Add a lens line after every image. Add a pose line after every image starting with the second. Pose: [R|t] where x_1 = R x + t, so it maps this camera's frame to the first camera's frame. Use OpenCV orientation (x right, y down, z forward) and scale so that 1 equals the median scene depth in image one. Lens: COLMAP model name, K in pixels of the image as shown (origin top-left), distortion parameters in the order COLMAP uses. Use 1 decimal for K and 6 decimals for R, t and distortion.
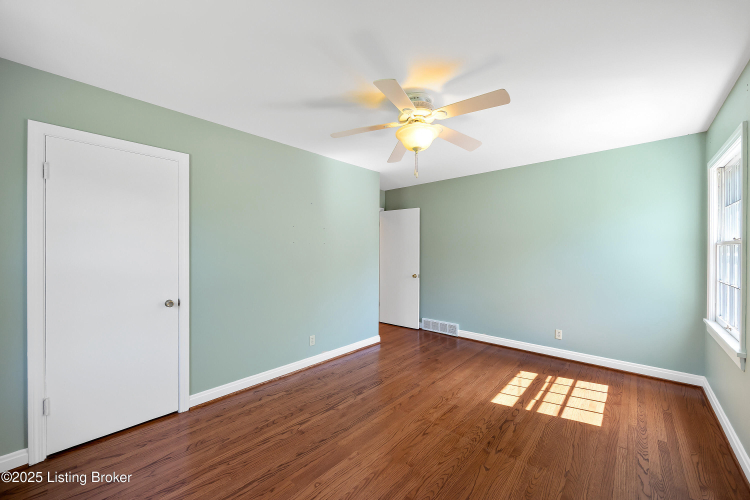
lens RADIAL K [[288.9, 0, 374.8], [0, 288.9, 249.2], [0, 0, 1]] dist [-0.001739, -0.001353]
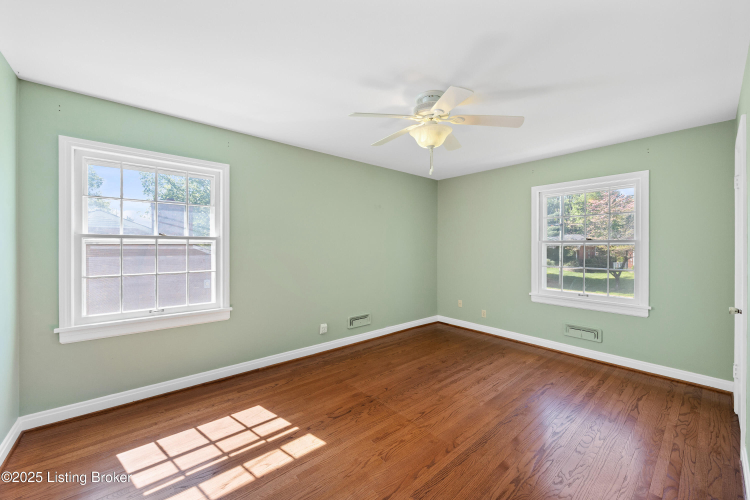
lens RADIAL K [[288.9, 0, 374.8], [0, 288.9, 247.9], [0, 0, 1]] dist [-0.001739, -0.001353]
pose [[-0.992343, -0.002318, 0.123494, 0.211330], [-0.001658, 0.999984, 0.005447, 0.009766], [-0.123505, 0.005200, -0.992330, 2.030336]]
